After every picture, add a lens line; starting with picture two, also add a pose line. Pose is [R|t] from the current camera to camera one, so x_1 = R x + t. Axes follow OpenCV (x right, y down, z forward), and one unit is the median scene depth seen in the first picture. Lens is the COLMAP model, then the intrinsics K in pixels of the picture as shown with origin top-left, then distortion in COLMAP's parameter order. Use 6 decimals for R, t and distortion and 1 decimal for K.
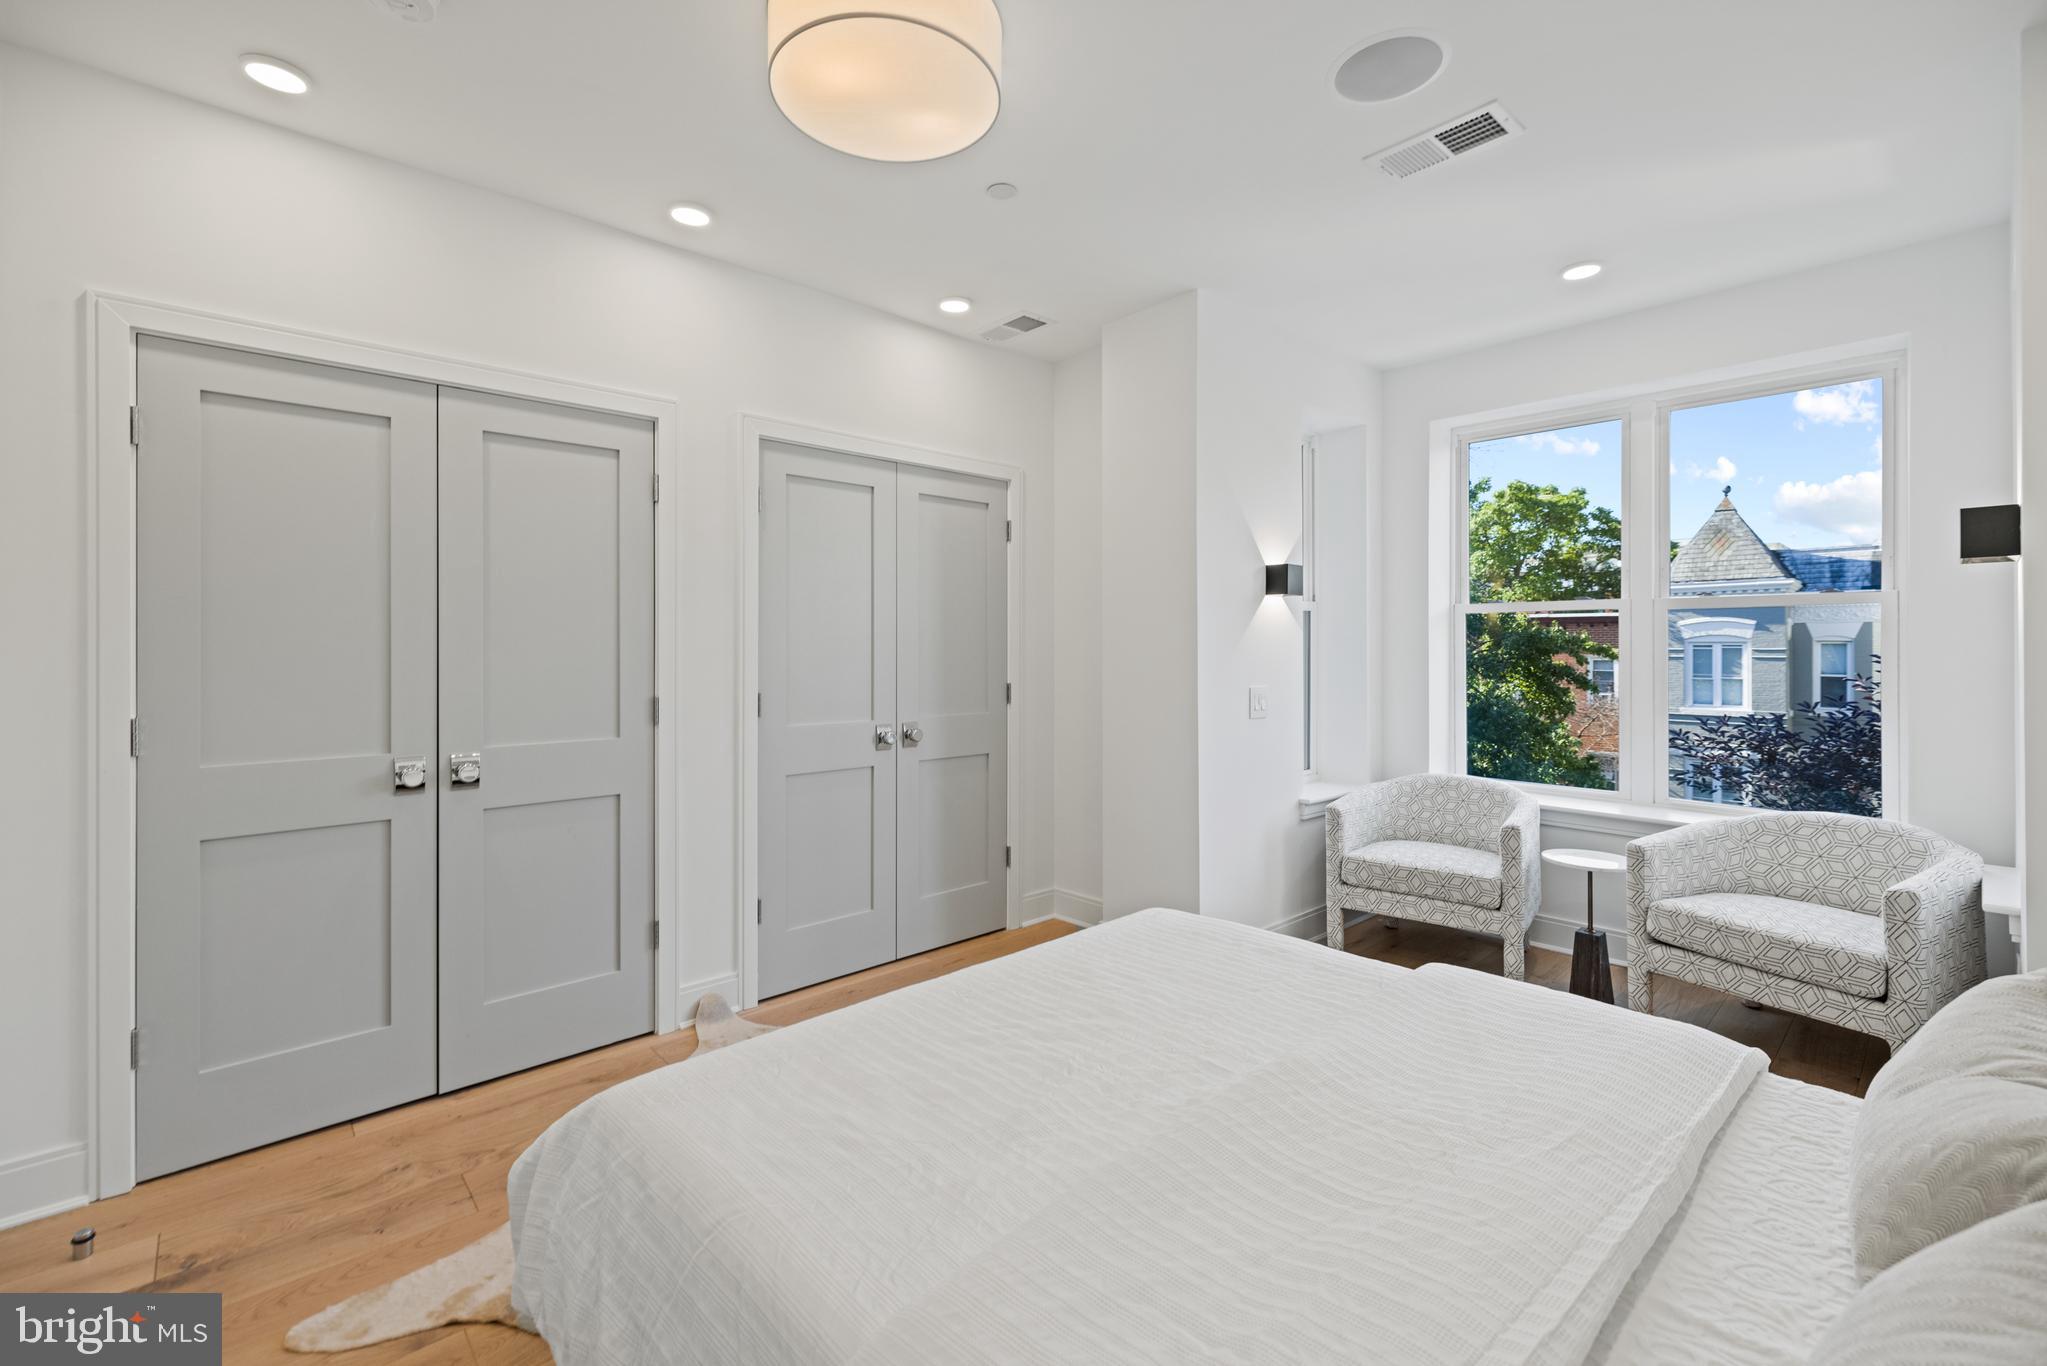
lens RADIAL K [[865.9, 0, 1028.3], [0, 865.9, 639.6], [0, 0, 1]] dist [0.001684, 0.000017]
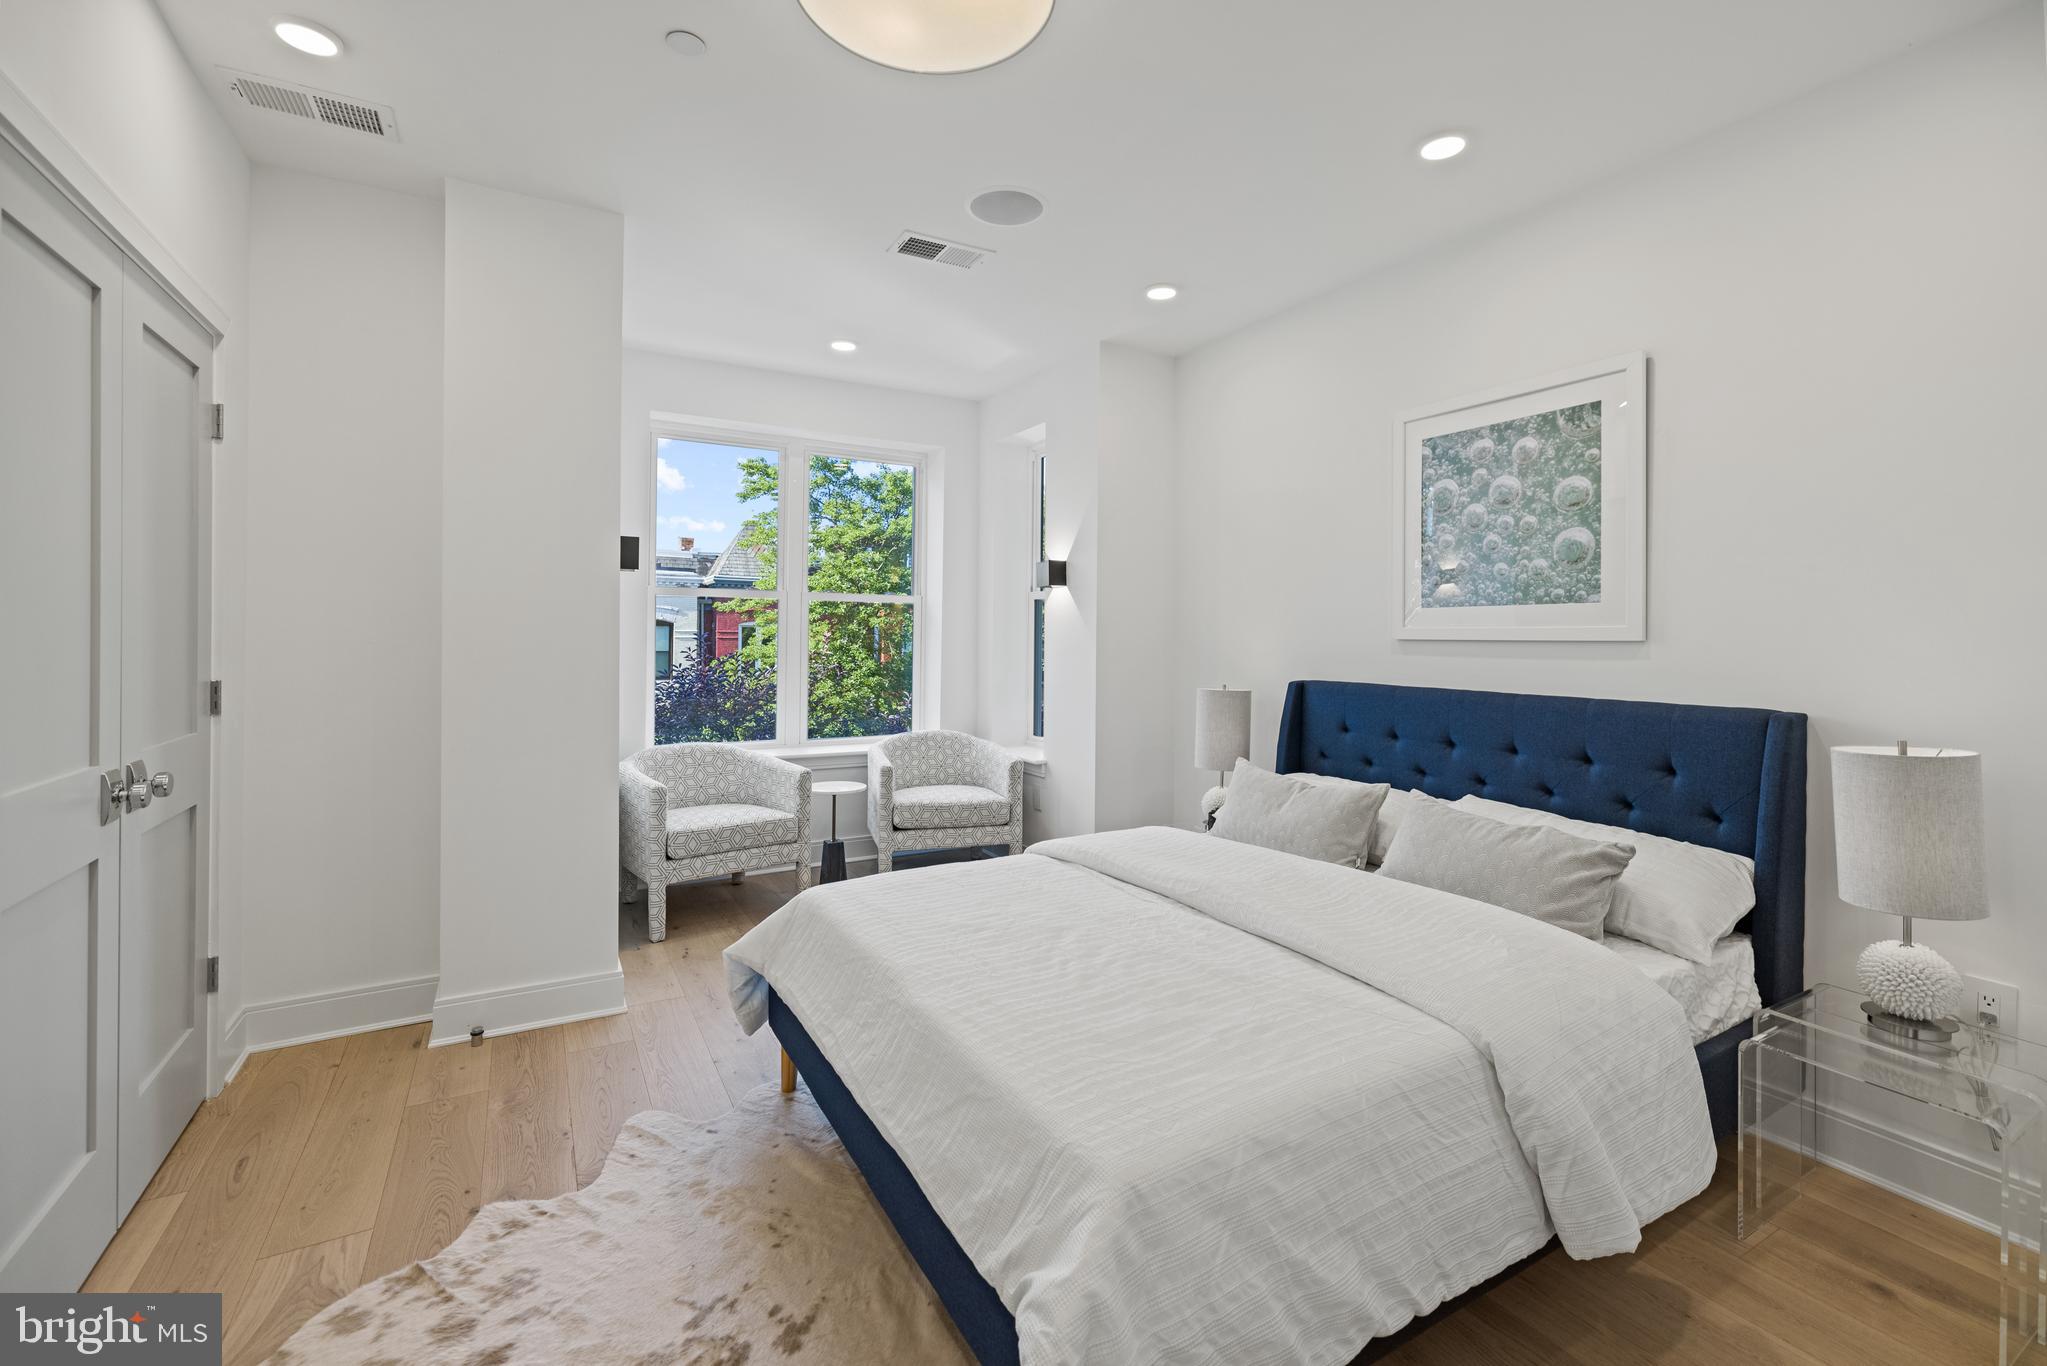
lens RADIAL K [[865.9, 0, 1026.3], [0, 865.9, 623.7], [0, 0, 1]] dist [0.001684, 0.000017]
pose [[0.228604, 0.013311, 0.973429, -0.647442], [-0.019197, 0.999774, -0.009163, 0.009856], [-0.973330, -0.016592, 0.228807, 0.457474]]
